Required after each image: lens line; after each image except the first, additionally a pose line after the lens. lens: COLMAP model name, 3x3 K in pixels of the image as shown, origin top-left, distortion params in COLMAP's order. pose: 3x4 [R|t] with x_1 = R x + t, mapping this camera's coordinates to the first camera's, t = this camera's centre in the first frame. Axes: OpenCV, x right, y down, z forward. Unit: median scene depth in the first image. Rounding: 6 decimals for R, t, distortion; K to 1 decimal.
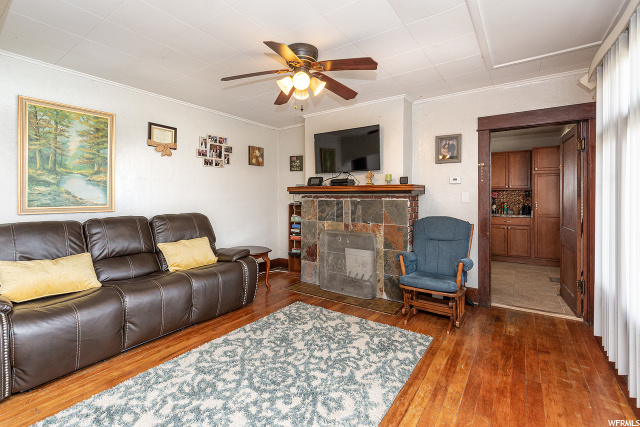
lens RADIAL K [[284.6, 0, 318.1], [0, 284.6, 197.2], [0, 0, 1]] dist [0.000425, -0.000109]
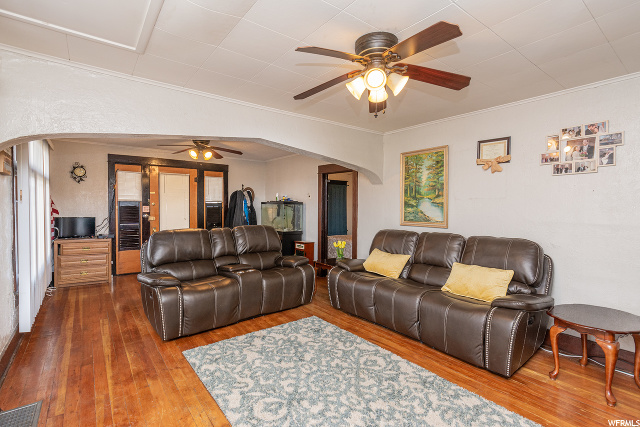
lens RADIAL K [[304.3, 0, 314.0], [0, 304.3, 207.4], [0, 0, 1]] dist [-0.003002, -0.000094]
pose [[-0.301784, 0.000304, -0.953376, 0.557572], [-0.008360, 0.999961, 0.002965, -0.030353], [0.953340, 0.008866, -0.301769, 0.736435]]
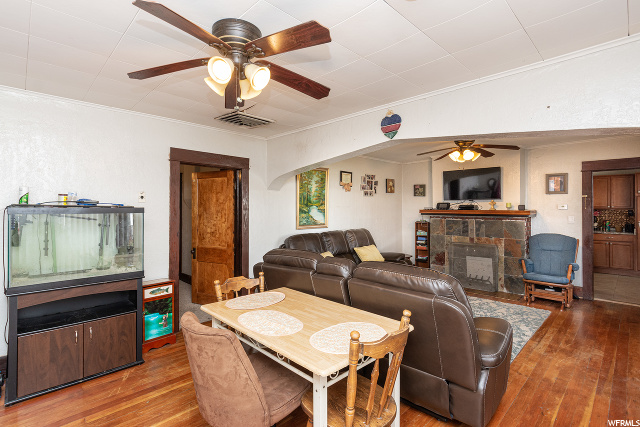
lens RADIAL K [[304.3, 0, 314.0], [0, 304.3, 207.4], [0, 0, 1]] dist [-0.003002, -0.000094]
pose [[0.981388, -0.002007, -0.192023, -0.395743], [0.001591, 0.999996, -0.002320, -0.054731], [0.192026, 0.001972, 0.981388, -0.634623]]
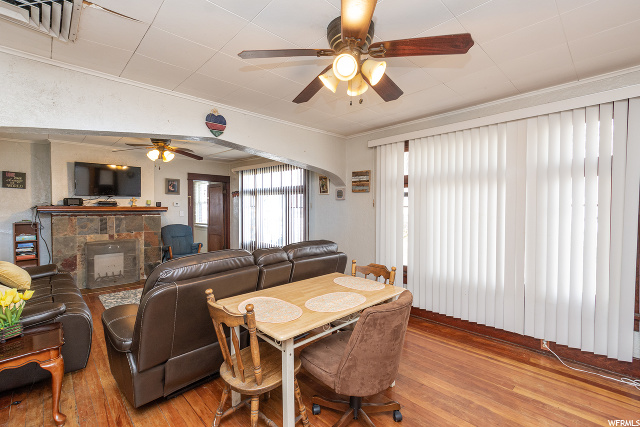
lens RADIAL K [[286.2, 0, 301.1], [0, 286.2, 213.6], [0, 0, 1]] dist [0.000820, 0.000065]
pose [[0.229308, -0.022972, 0.973083, -1.100185], [-0.000915, 0.999716, 0.023816, -0.042779], [-0.973354, -0.006352, 0.229221, -0.201640]]
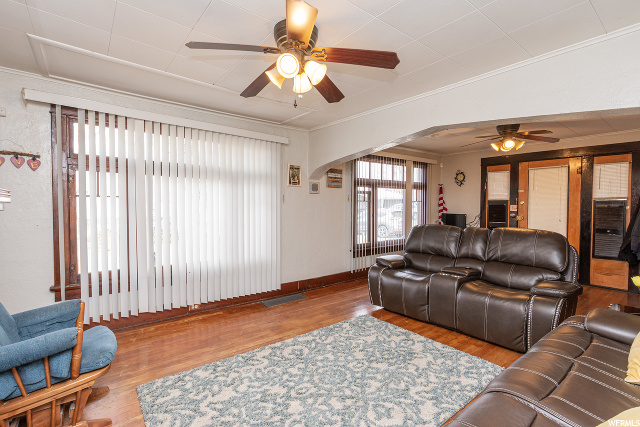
lens RADIAL K [[298.0, 0, 320.0], [0, 298.0, 213.5], [0, 0, 1]] dist [0.000898, 0.000161]
pose [[-0.961529, -0.016624, 0.274199, -0.235602], [-0.006767, 0.999298, 0.036855, -0.030938], [-0.274619, 0.033582, -0.960966, 1.197909]]
